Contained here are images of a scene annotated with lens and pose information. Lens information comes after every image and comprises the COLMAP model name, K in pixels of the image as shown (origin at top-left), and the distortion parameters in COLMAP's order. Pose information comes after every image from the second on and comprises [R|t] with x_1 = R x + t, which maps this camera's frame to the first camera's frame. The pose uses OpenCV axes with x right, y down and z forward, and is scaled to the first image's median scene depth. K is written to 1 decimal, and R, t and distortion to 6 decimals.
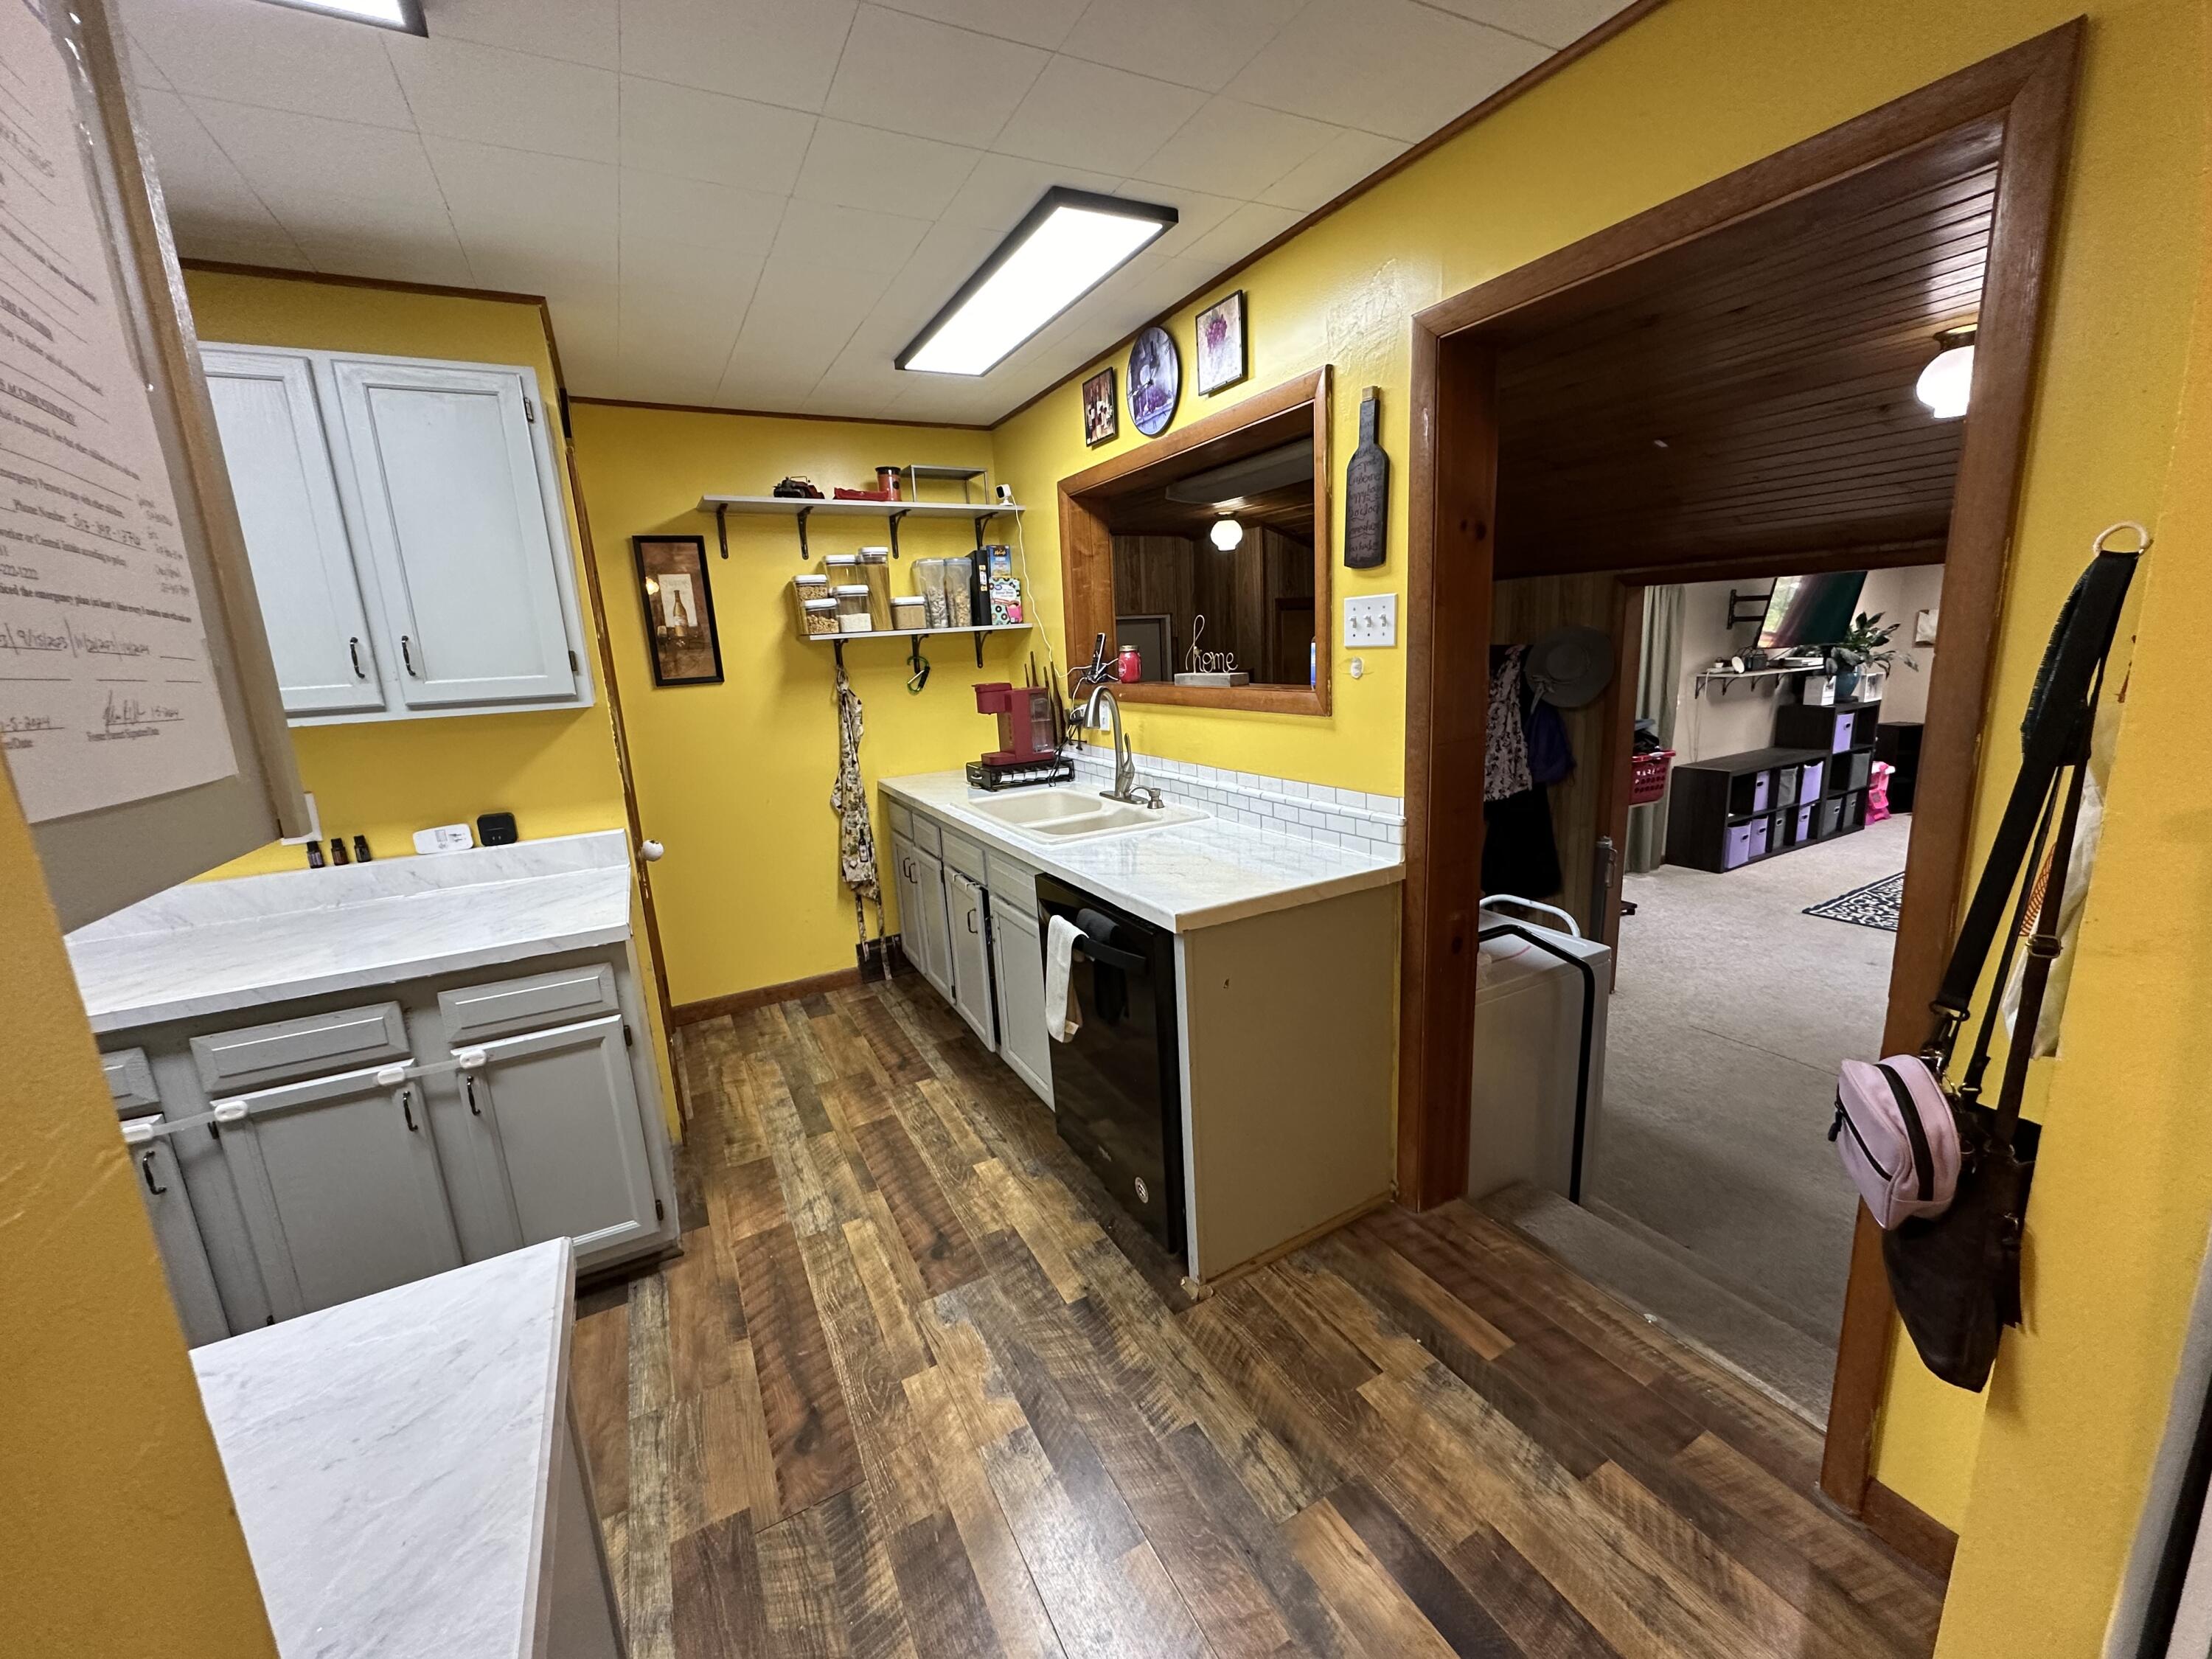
lens RADIAL K [[881.0, 0, 1109.3], [0, 881.0, 831.5], [0, 0, 1]] dist [-0.003074, 0.000193]
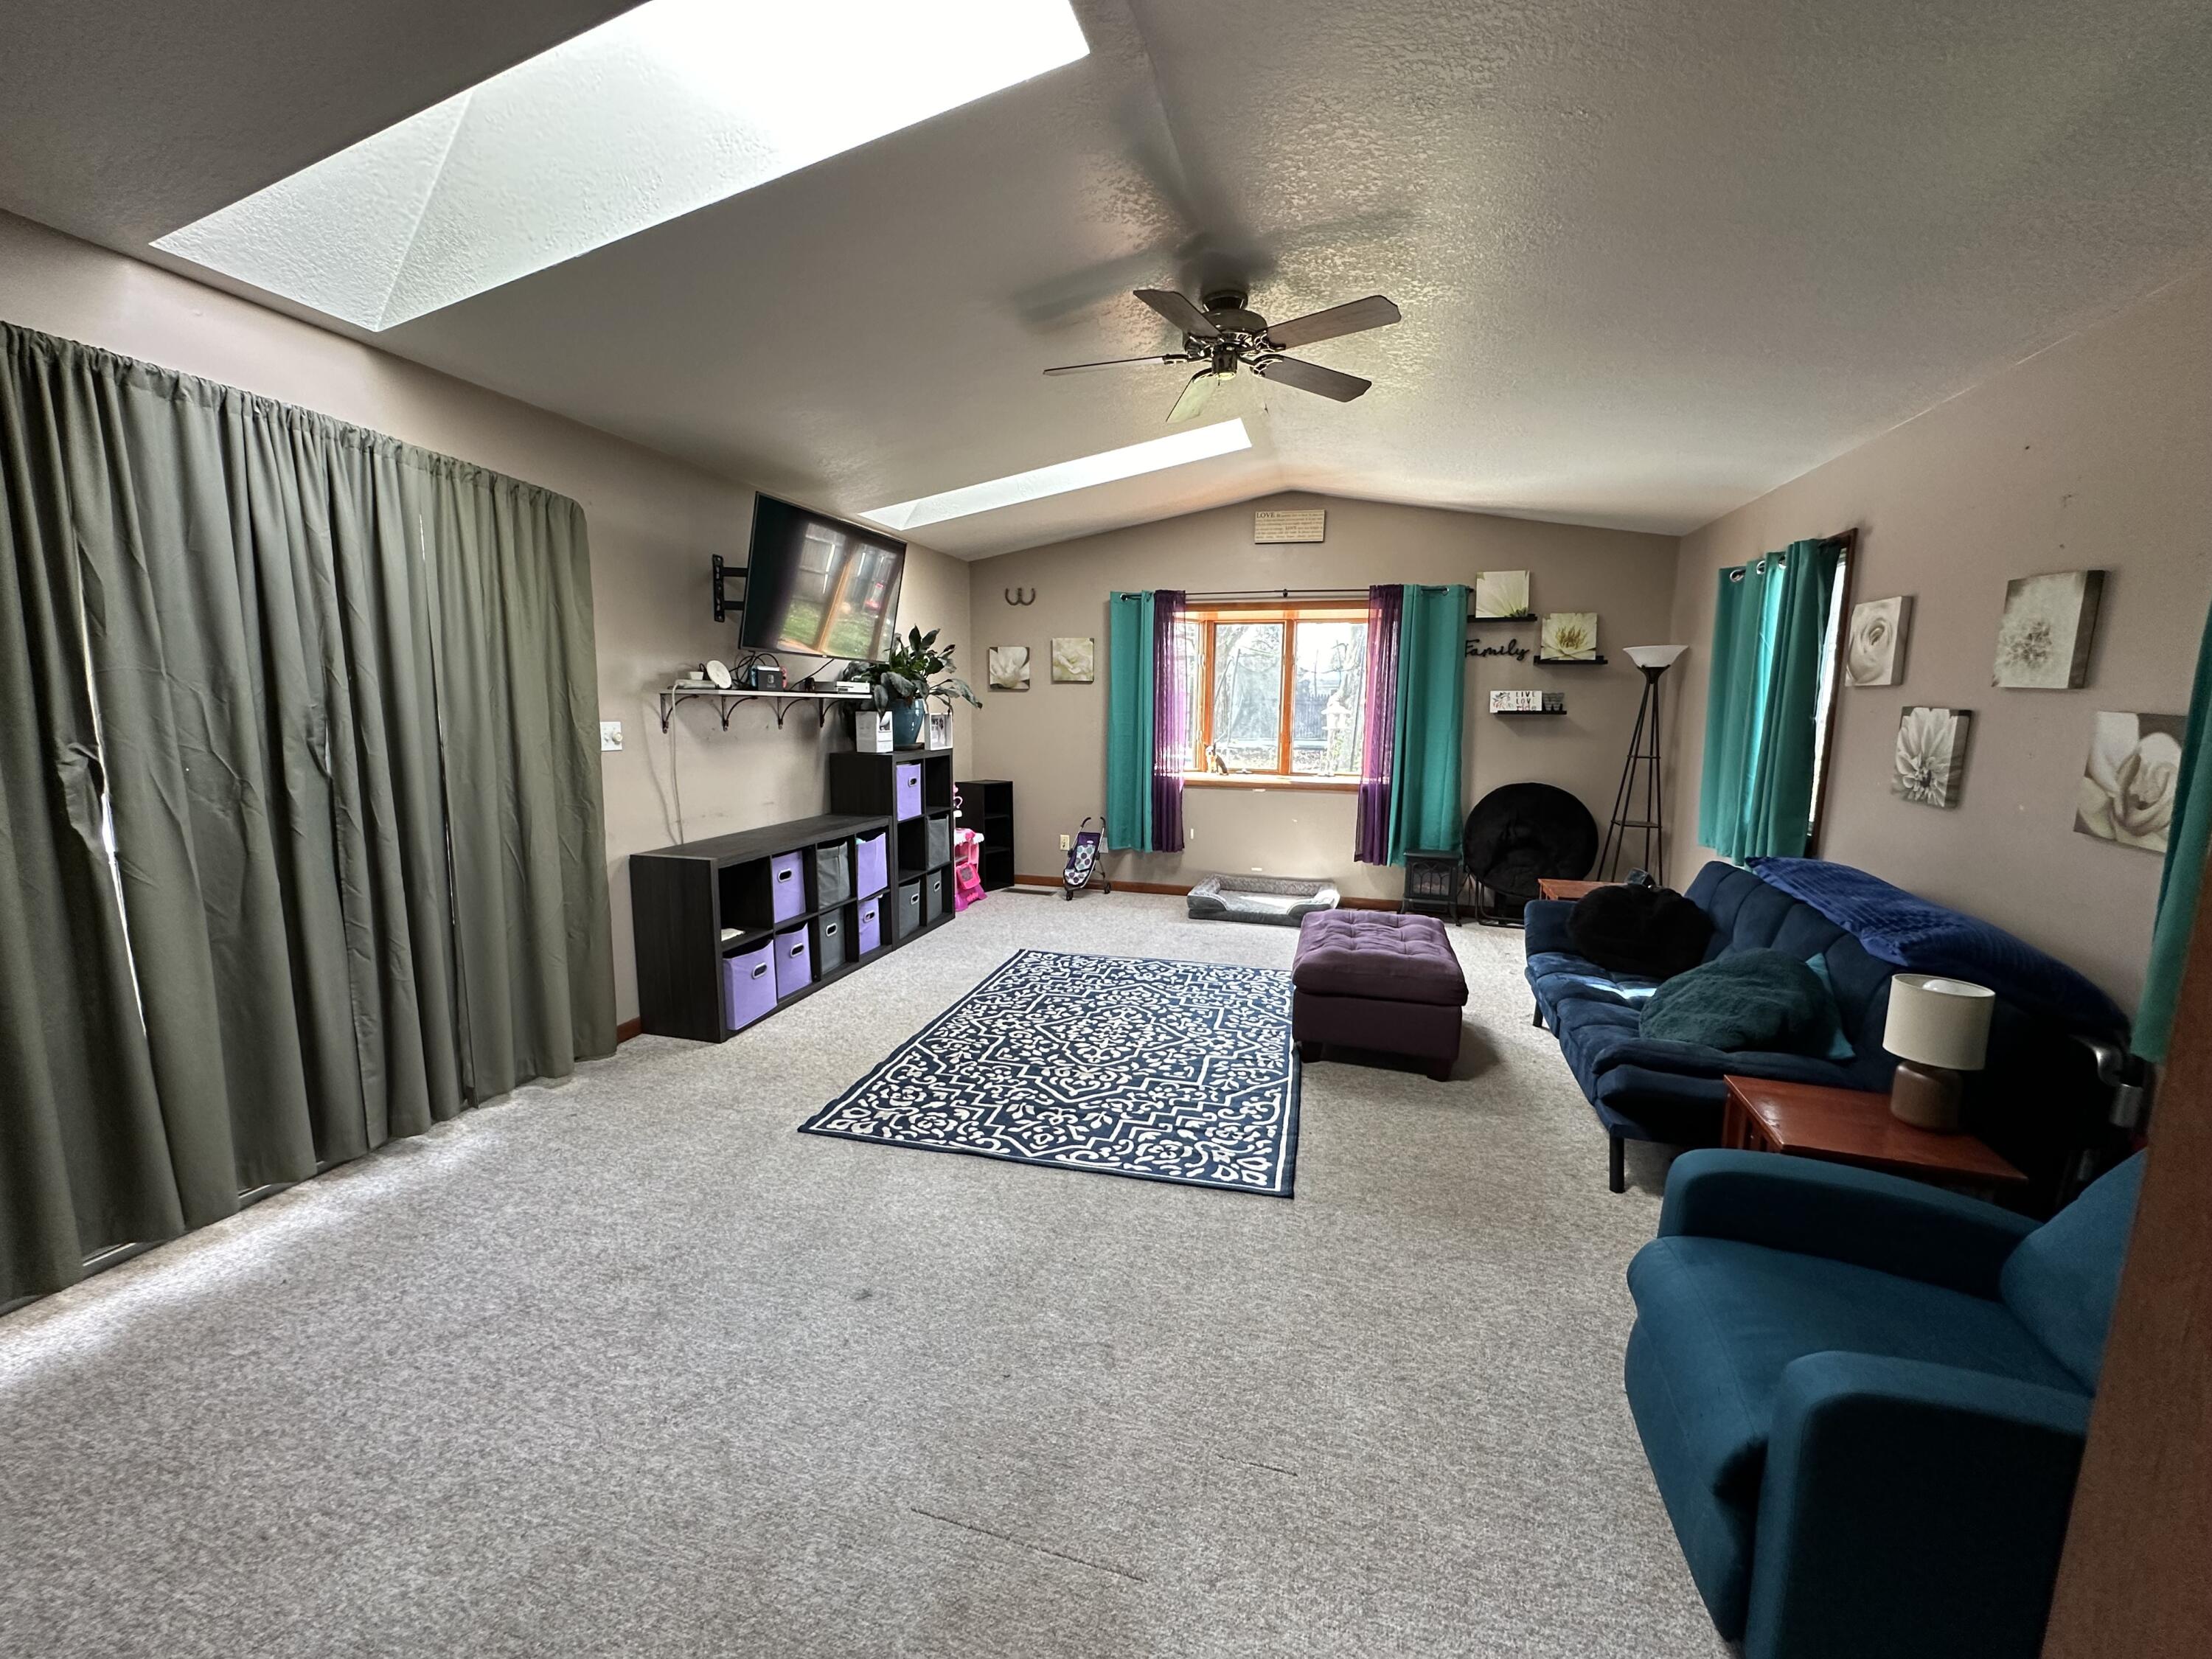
lens RADIAL K [[881.0, 0, 1105.2], [0, 881.0, 829.9], [0, 0, 1]] dist [-0.003074, 0.000193]
pose [[0.699345, -0.041774, 0.713563, 1.076518], [0.103895, 0.993630, -0.043655, -0.082828], [-0.707194, 0.104666, 0.699230, 0.966989]]
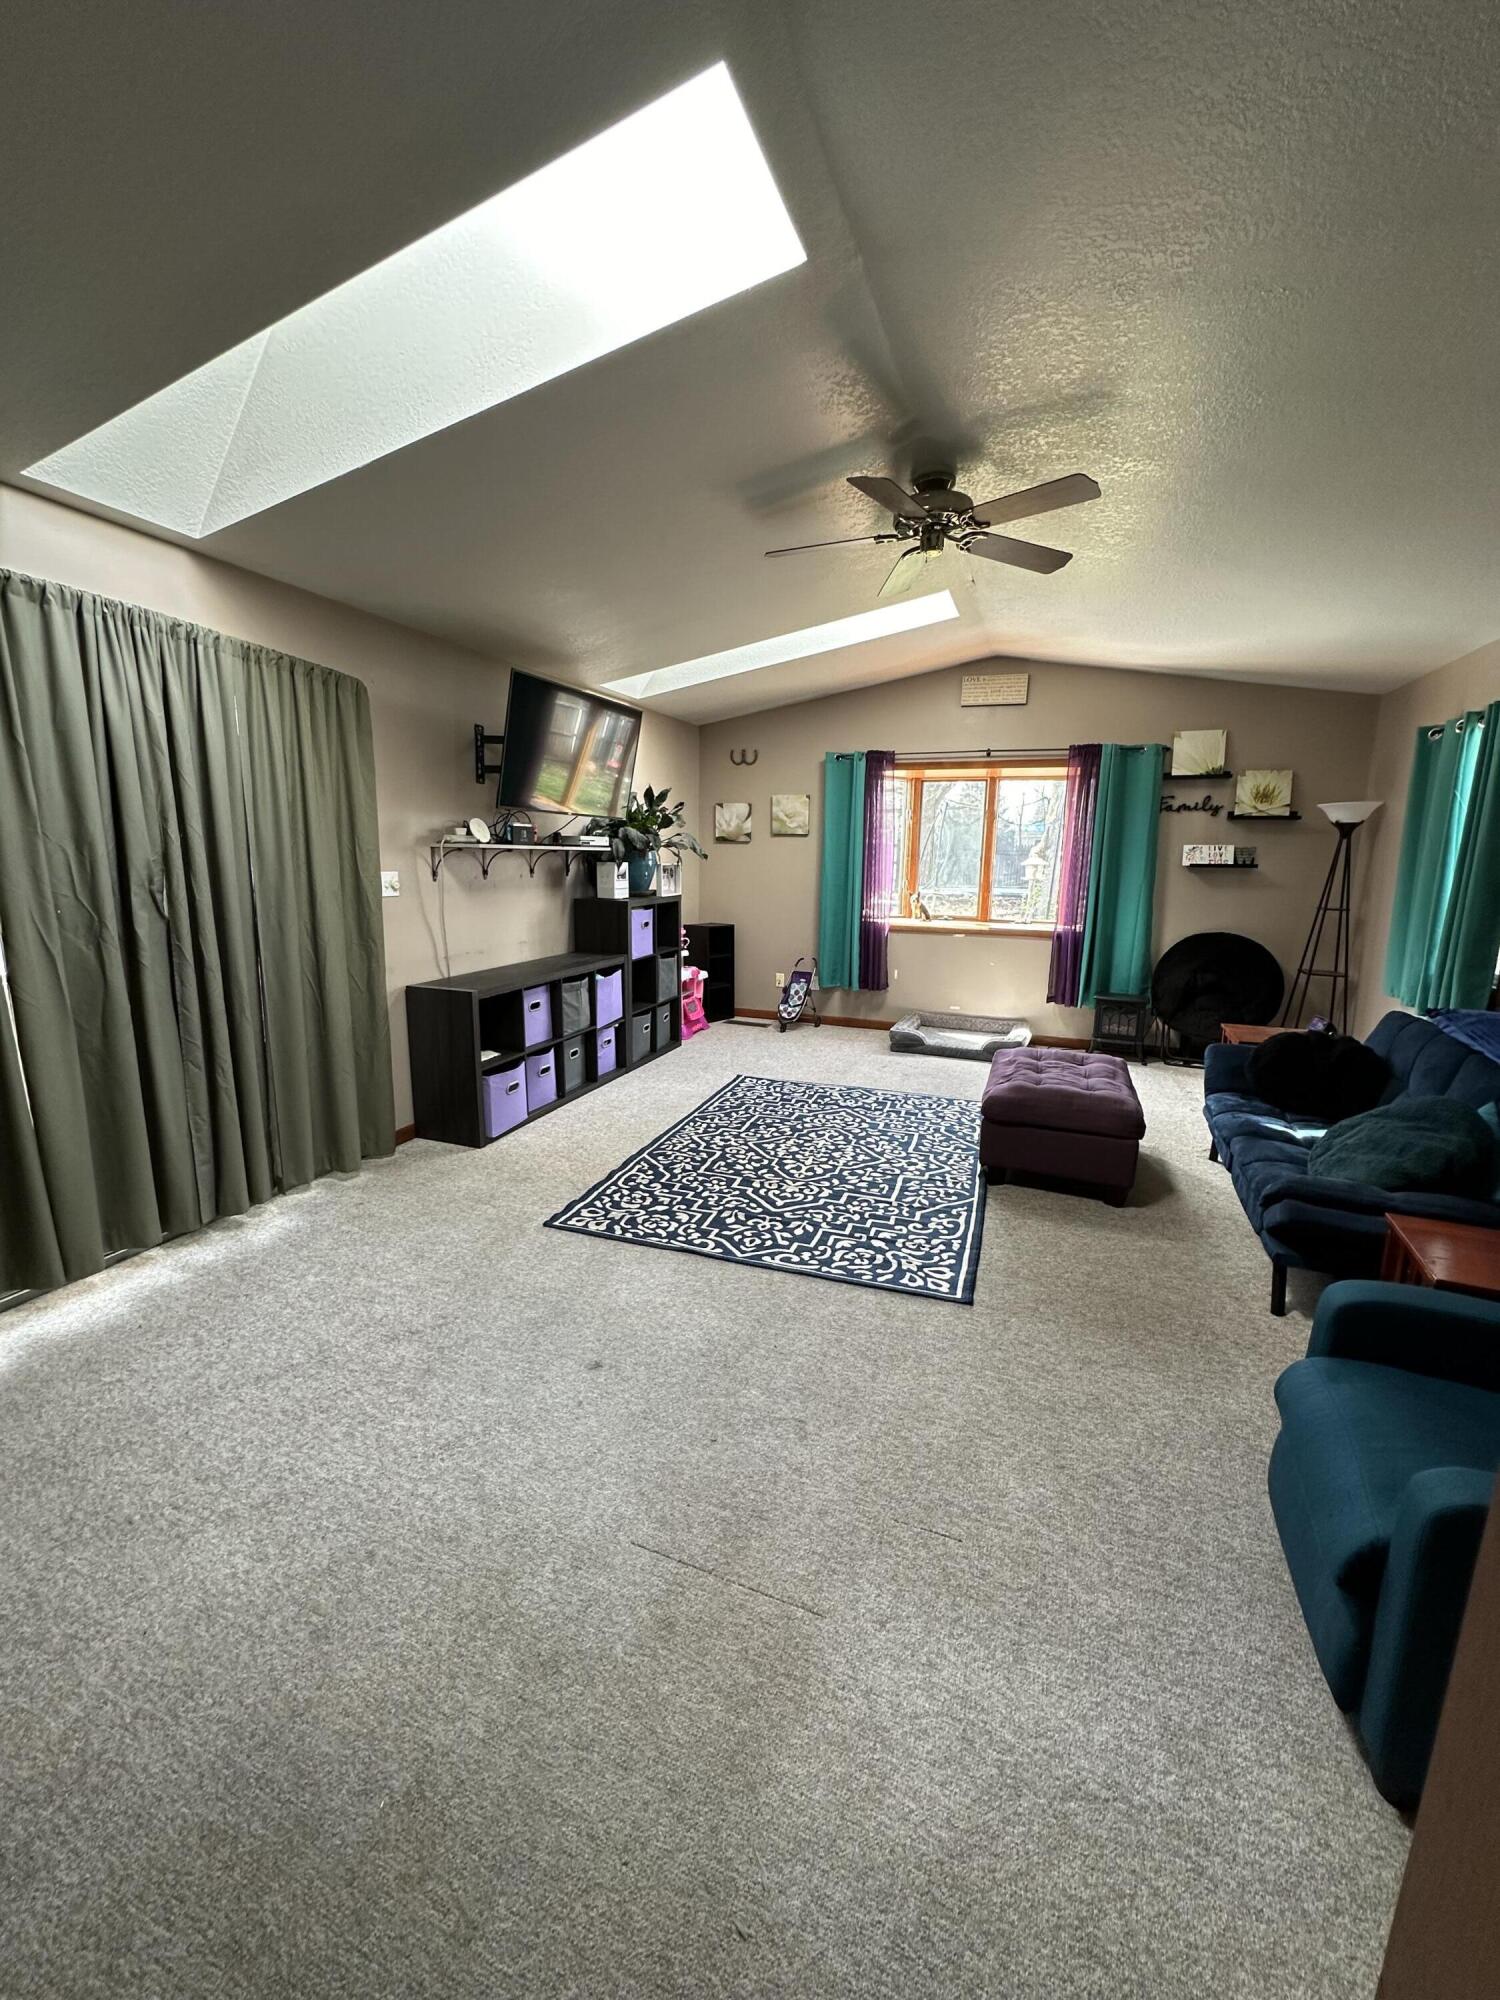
lens RADIAL K [[796.5, 0, 747.9], [0, 796.5, 1001.1], [0, 0, 1]] dist [-0.003074, 0.000193]
pose [[0.761688, -0.057683, 0.645371, 1.072594], [0.083238, 0.996487, -0.009174, -0.087680], [-0.642575, 0.060707, 0.763814, 0.947162]]
